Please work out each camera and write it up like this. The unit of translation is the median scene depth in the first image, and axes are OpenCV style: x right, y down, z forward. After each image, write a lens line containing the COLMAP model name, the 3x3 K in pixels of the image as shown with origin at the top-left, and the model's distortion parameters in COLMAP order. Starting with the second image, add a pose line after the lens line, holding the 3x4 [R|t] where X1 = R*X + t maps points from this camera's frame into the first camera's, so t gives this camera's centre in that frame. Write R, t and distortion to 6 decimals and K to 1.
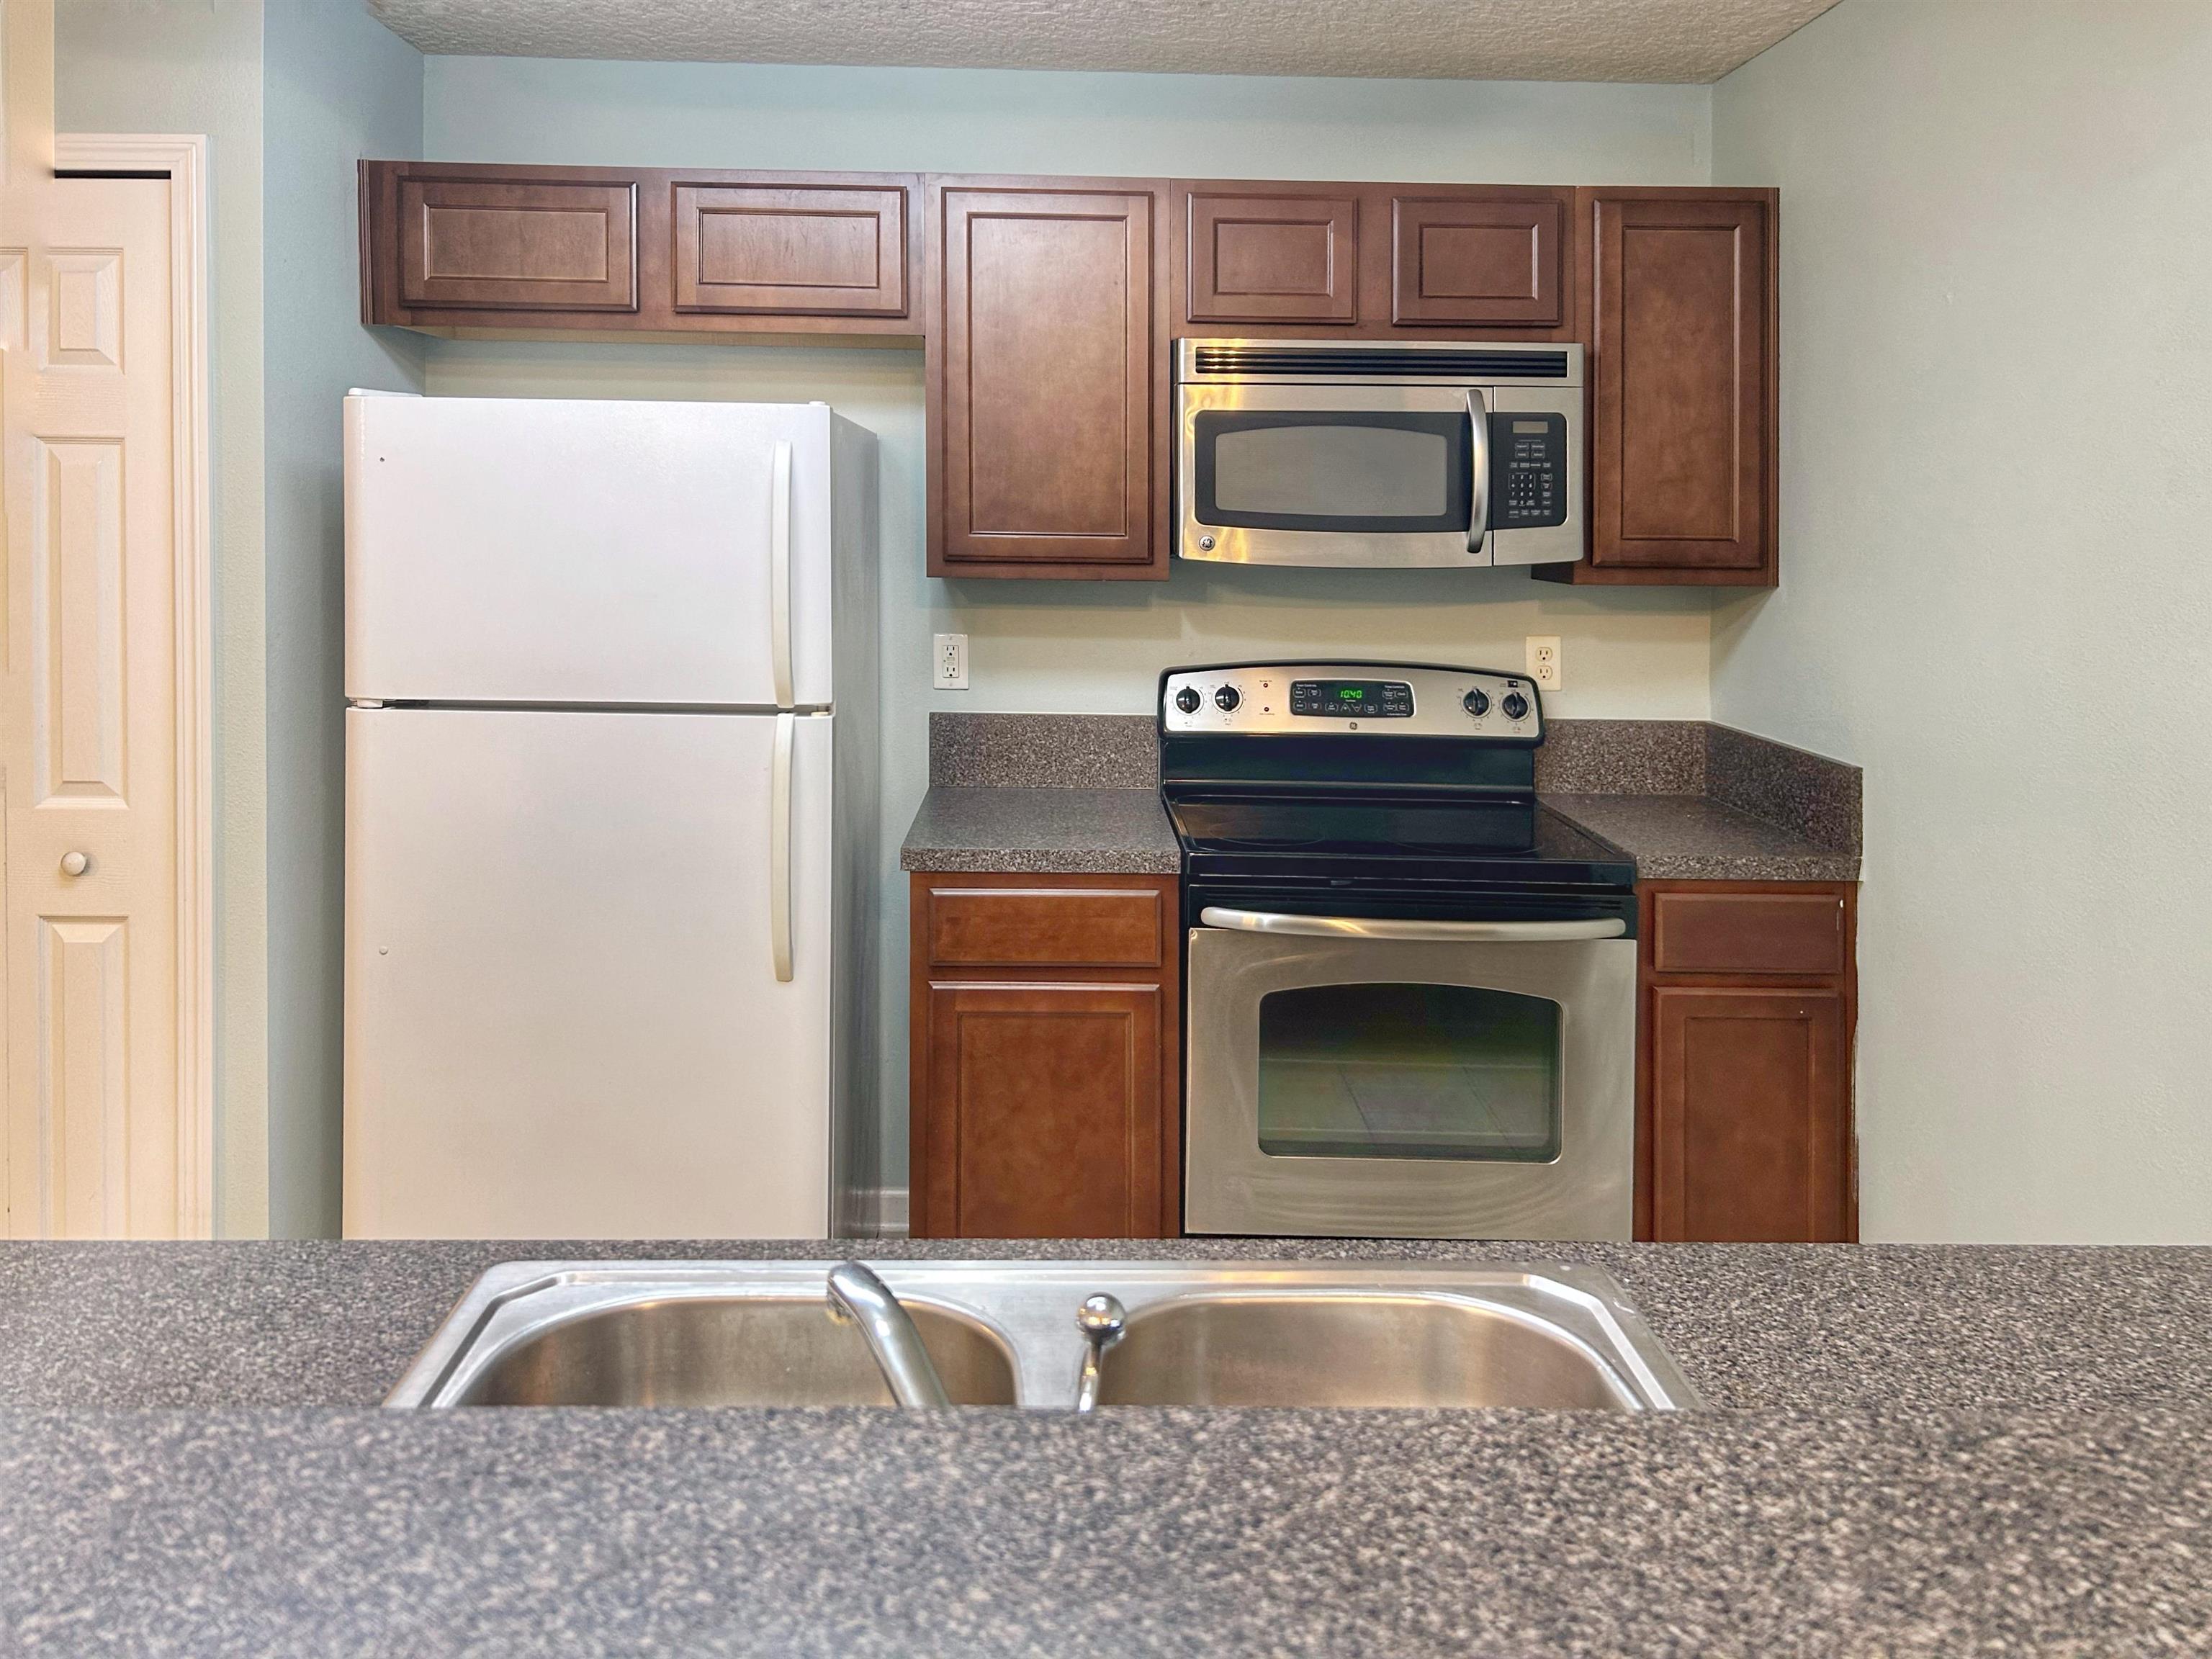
lens RADIAL K [[1743.1, 0, 1102.9], [0, 1743.1, 513.1], [0, 0, 1]] dist [0.006069, 0.000017]
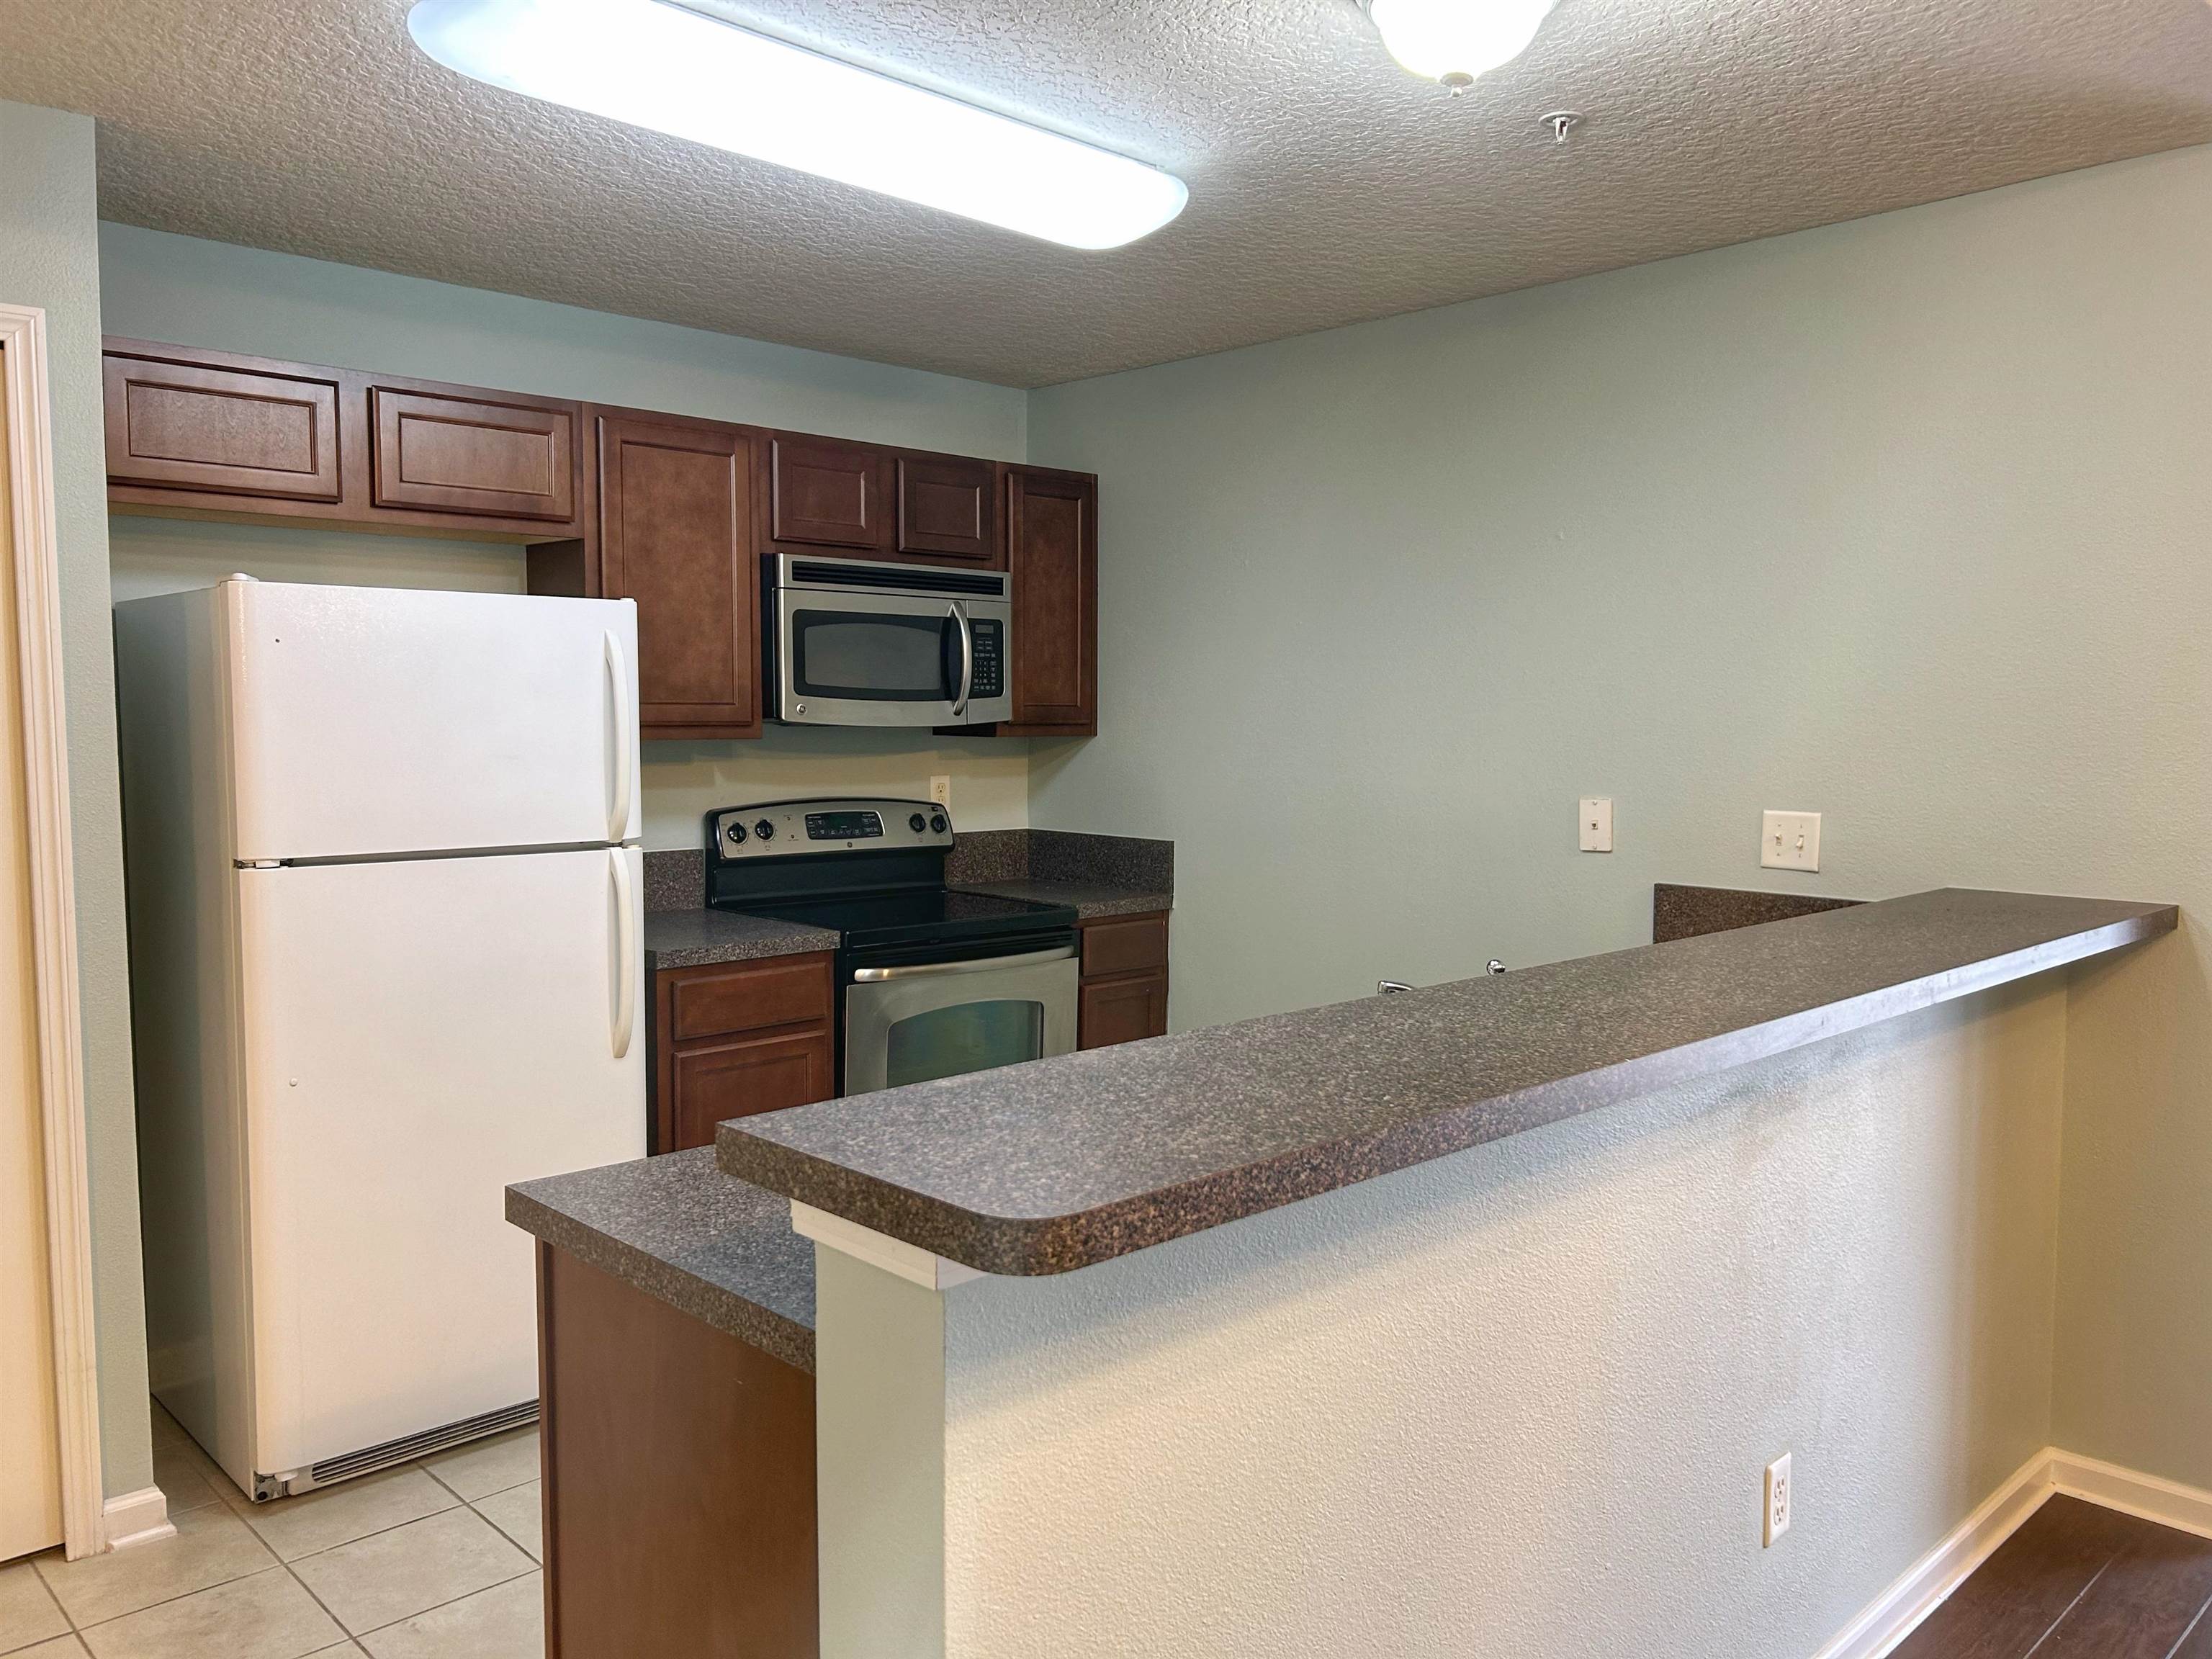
lens RADIAL K [[1673.8, 0, 1104.7], [0, 1673.8, 832.7], [0, 0, 1]] dist [-0.060793, -0.000893]
pose [[0.732503, -0.055198, 0.678523, -0.620546], [-0.002962, 0.996439, 0.084259, 0.002416], [-0.680758, -0.063730, 0.729731, -0.090791]]
